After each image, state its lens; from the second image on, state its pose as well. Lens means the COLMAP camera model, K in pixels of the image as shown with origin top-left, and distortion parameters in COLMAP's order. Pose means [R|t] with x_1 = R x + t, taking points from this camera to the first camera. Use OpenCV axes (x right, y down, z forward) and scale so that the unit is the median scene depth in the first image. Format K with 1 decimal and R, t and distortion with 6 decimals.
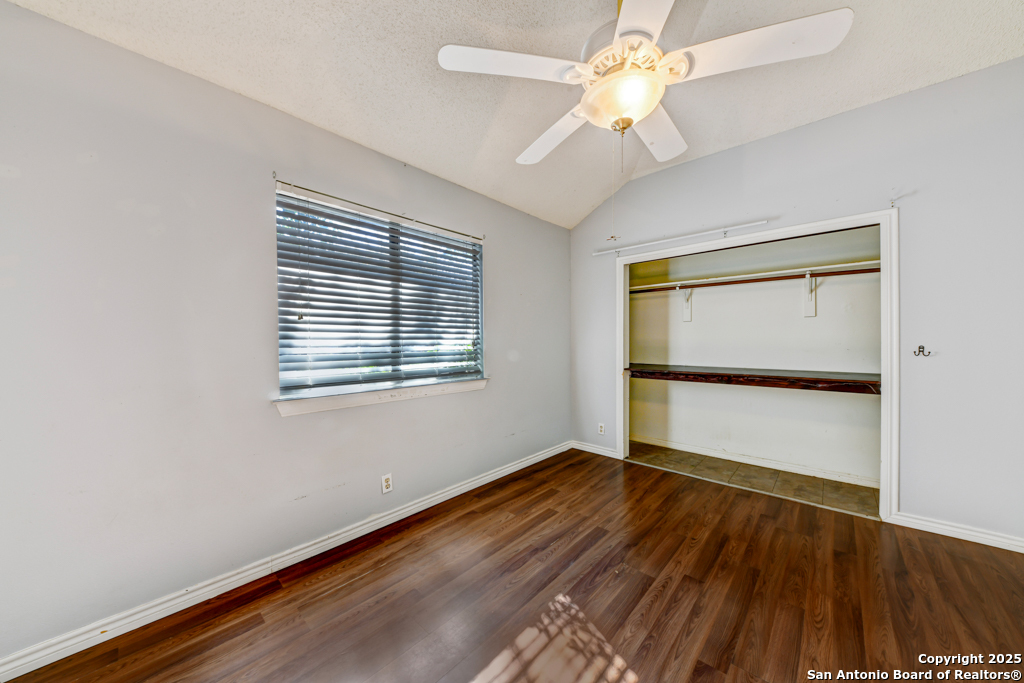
lens RADIAL K [[351.9, 0, 528.9], [0, 351.9, 344.3], [0, 0, 1]] dist [0.000027, -0.000141]
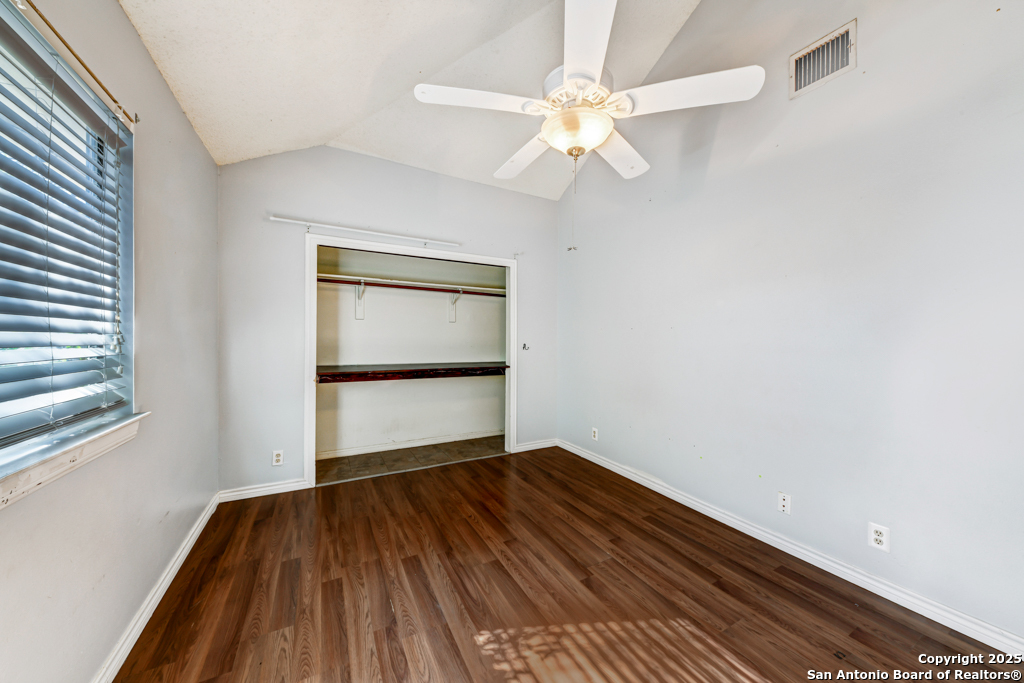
lens RADIAL K [[348.4, 0, 512.0], [0, 348.4, 341.5], [0, 0, 1]] dist [0.017123, -0.000107]
pose [[0.355569, 0.001730, 0.934648, -0.441665], [0.000606, 0.999998, -0.002081, -0.002179], [-0.934650, 0.001306, 0.355567, 0.398515]]
